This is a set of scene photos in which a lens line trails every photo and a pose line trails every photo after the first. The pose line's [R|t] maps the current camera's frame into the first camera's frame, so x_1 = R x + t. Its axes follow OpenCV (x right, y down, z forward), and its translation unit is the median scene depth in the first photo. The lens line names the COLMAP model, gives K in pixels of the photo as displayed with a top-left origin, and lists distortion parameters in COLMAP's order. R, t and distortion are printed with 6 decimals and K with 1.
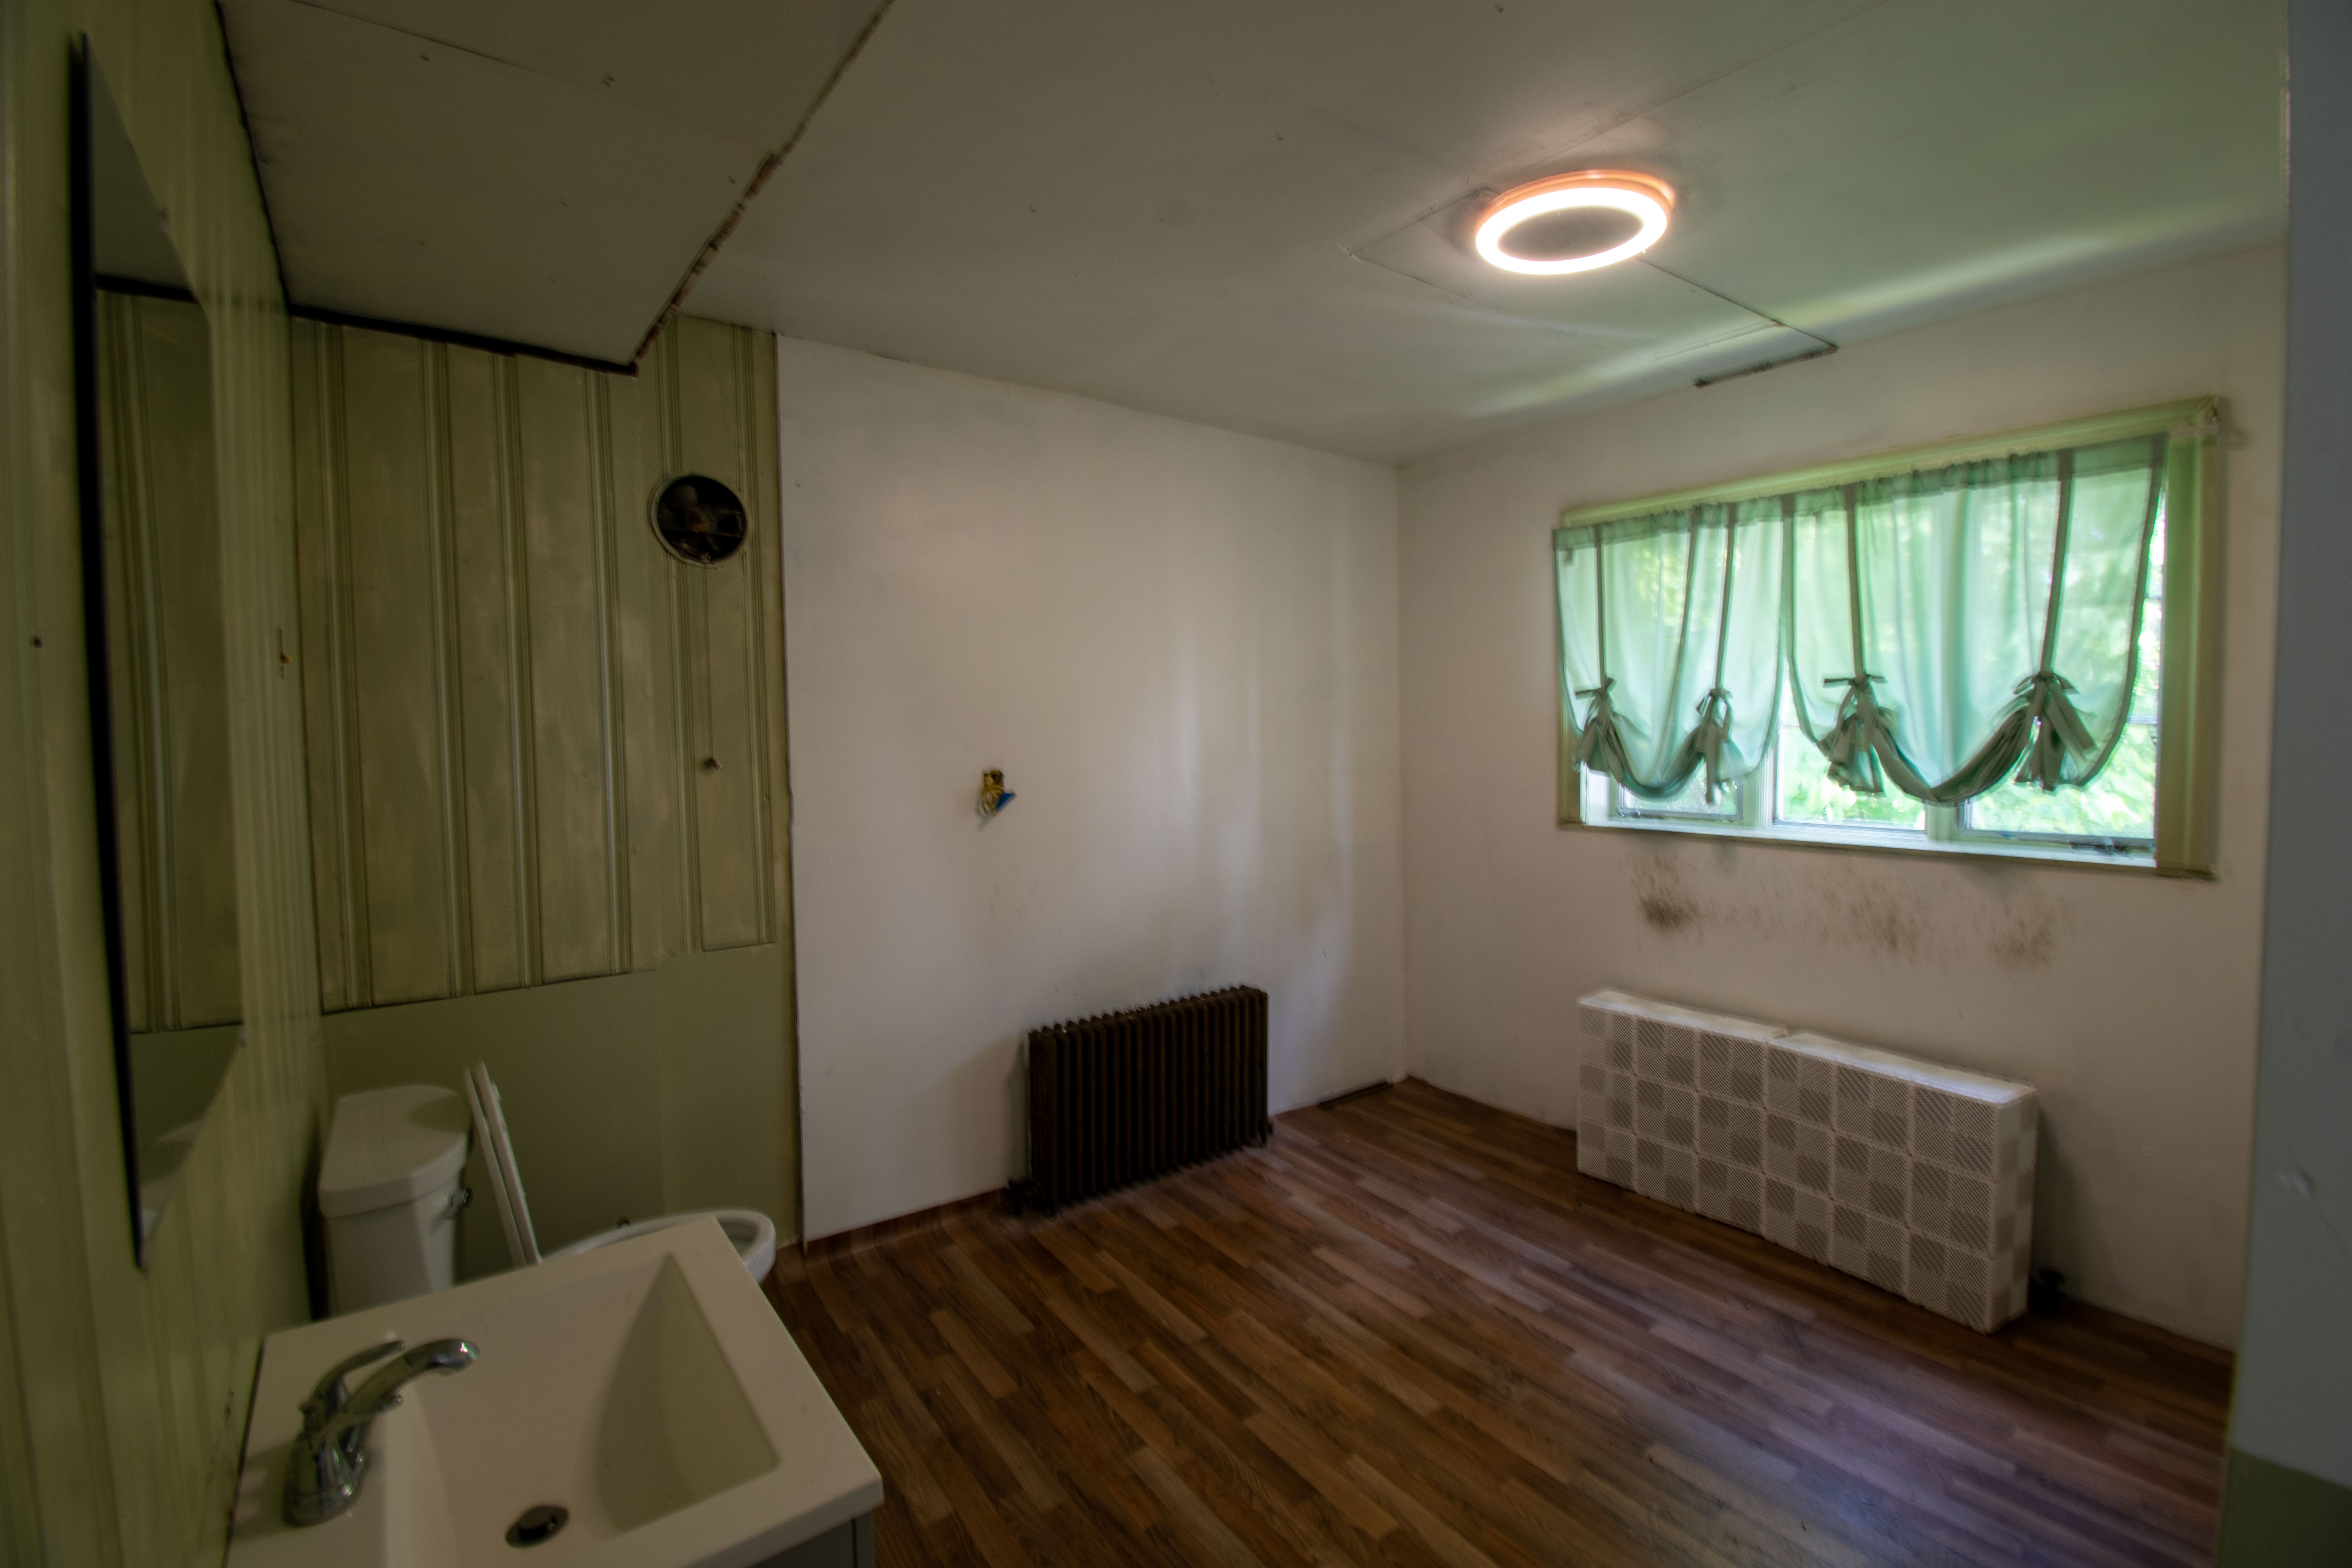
lens RADIAL K [[1034.5, 0, 1176.0], [0, 1034.5, 784.0], [0, 0, 1]] dist [0.026781, -0.036403]
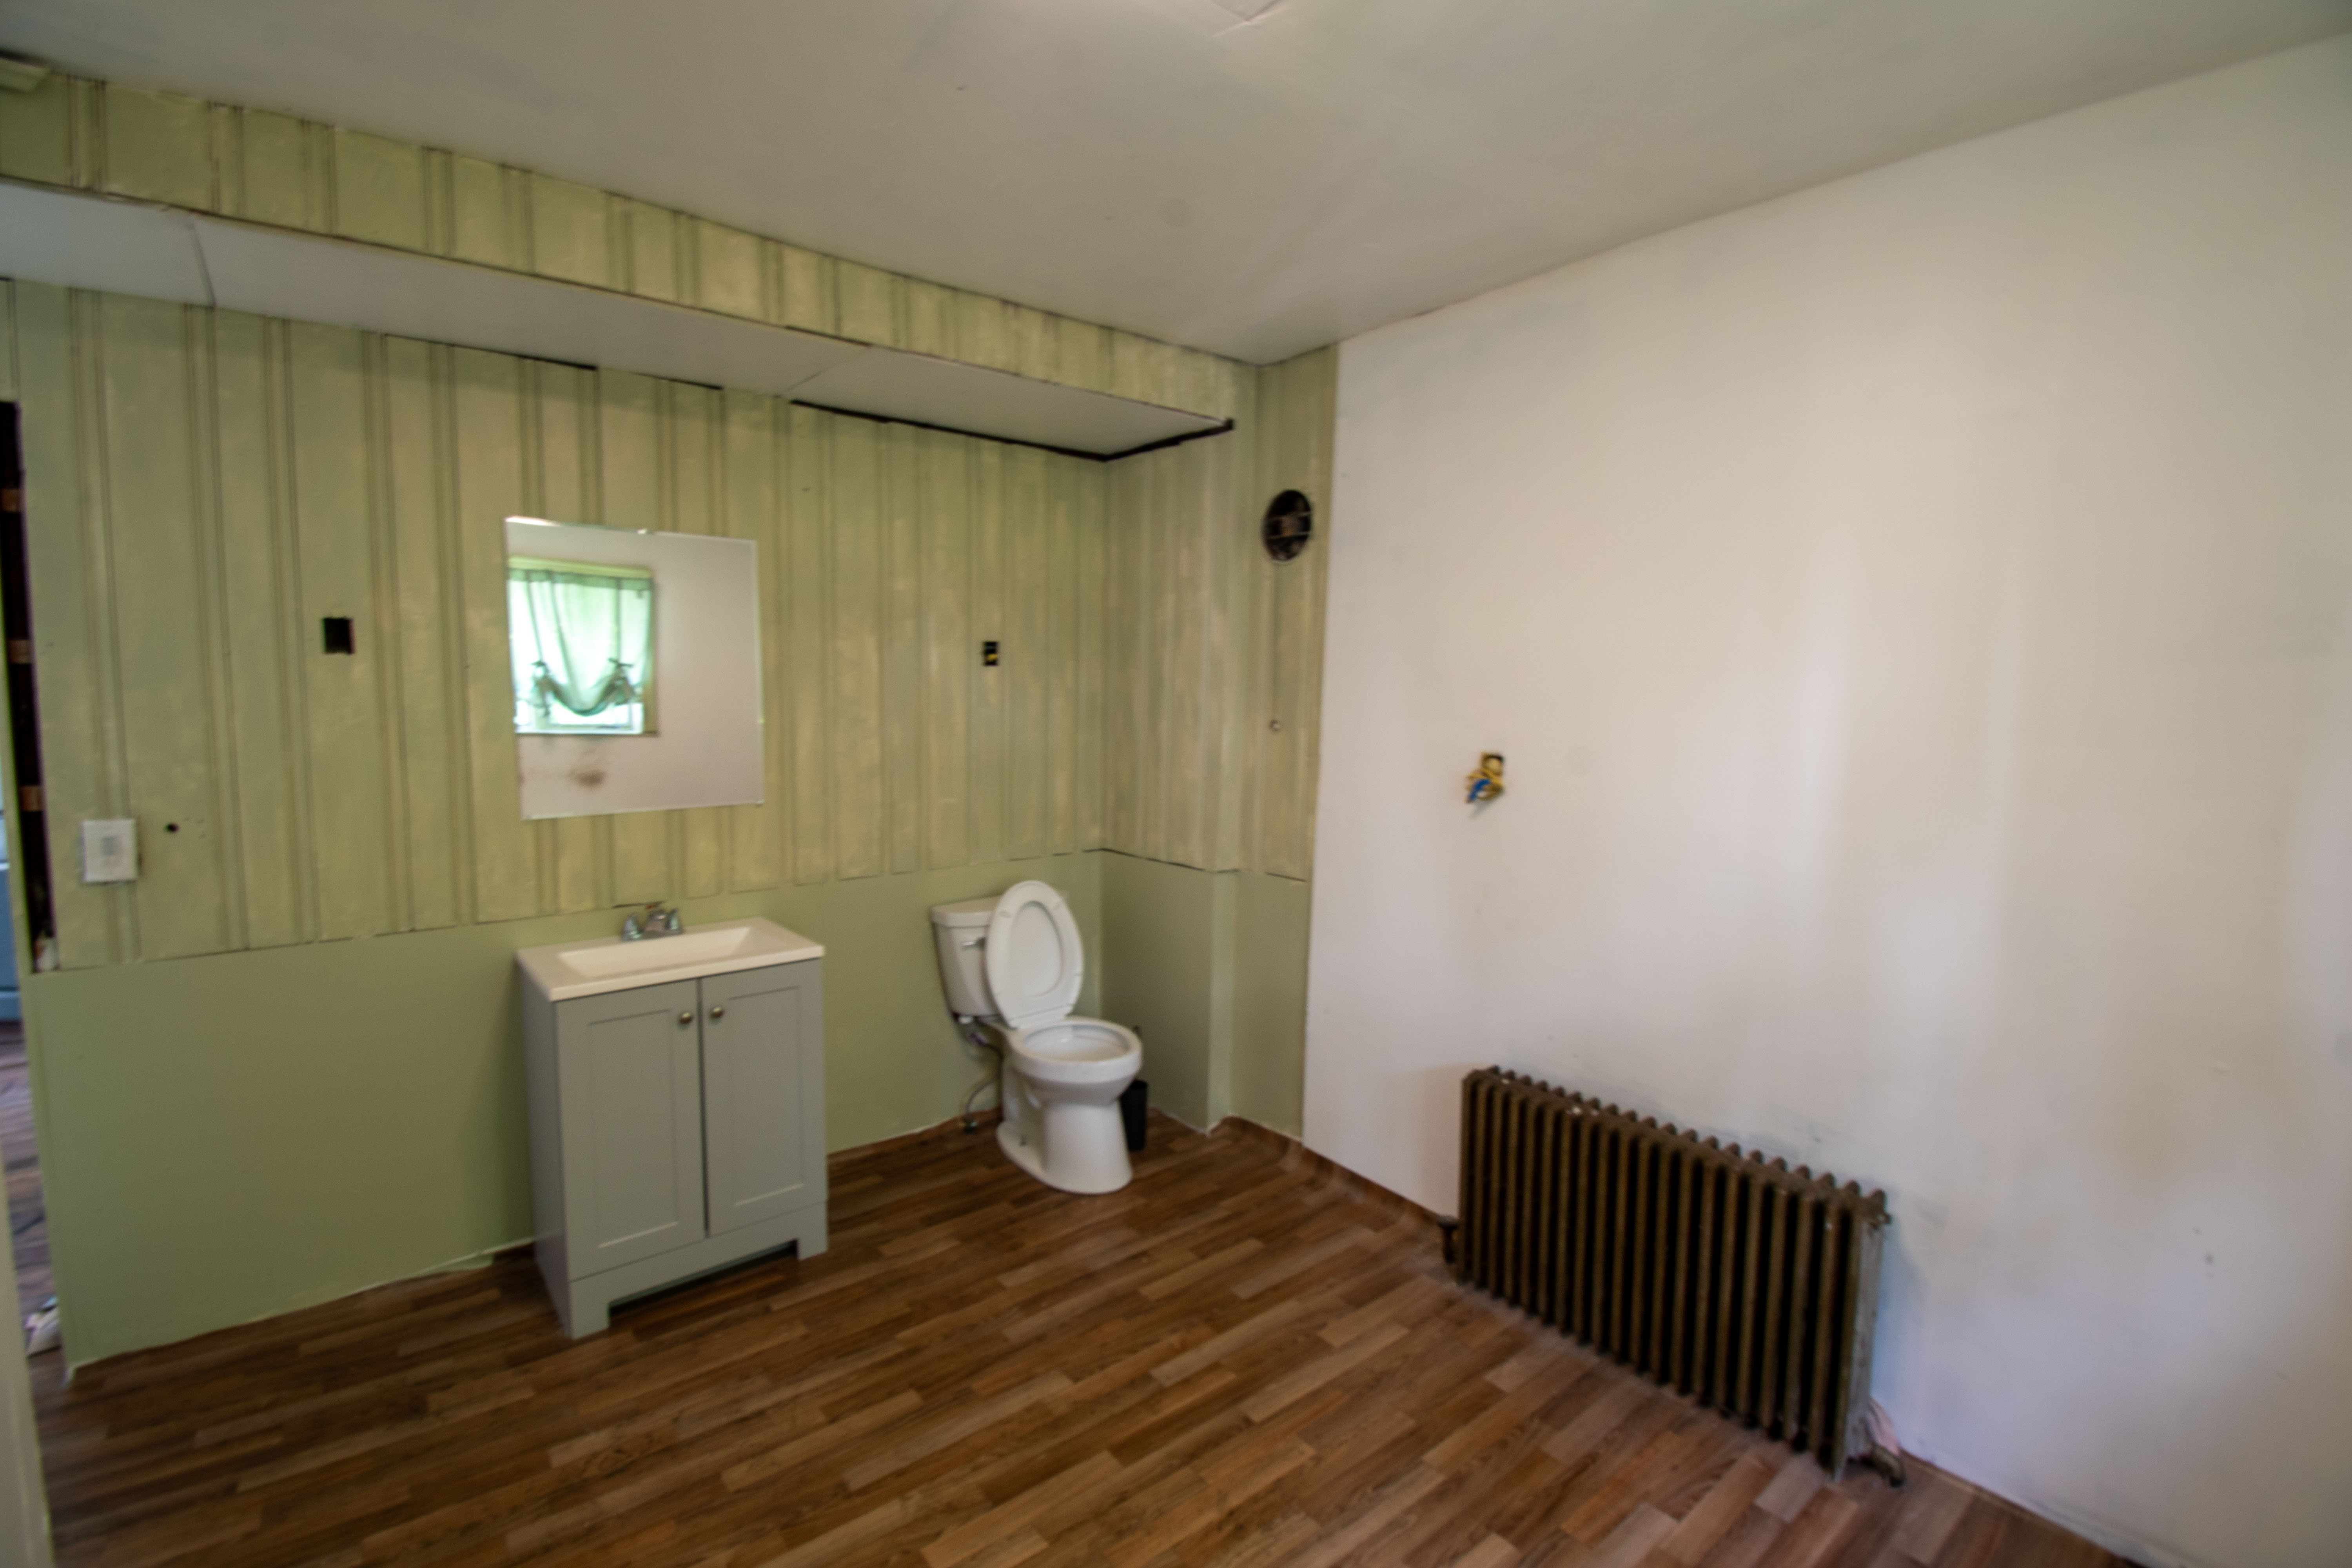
lens RADIAL K [[1034.5, 0, 1176.0], [0, 1034.5, 784.0], [0, 0, 1]] dist [0.026781, -0.036403]
pose [[0.052136, 0.103197, -0.993294, 0.831389], [-0.072088, 0.992440, 0.099325, -0.068205], [0.996035, 0.066426, 0.059182, 0.865089]]
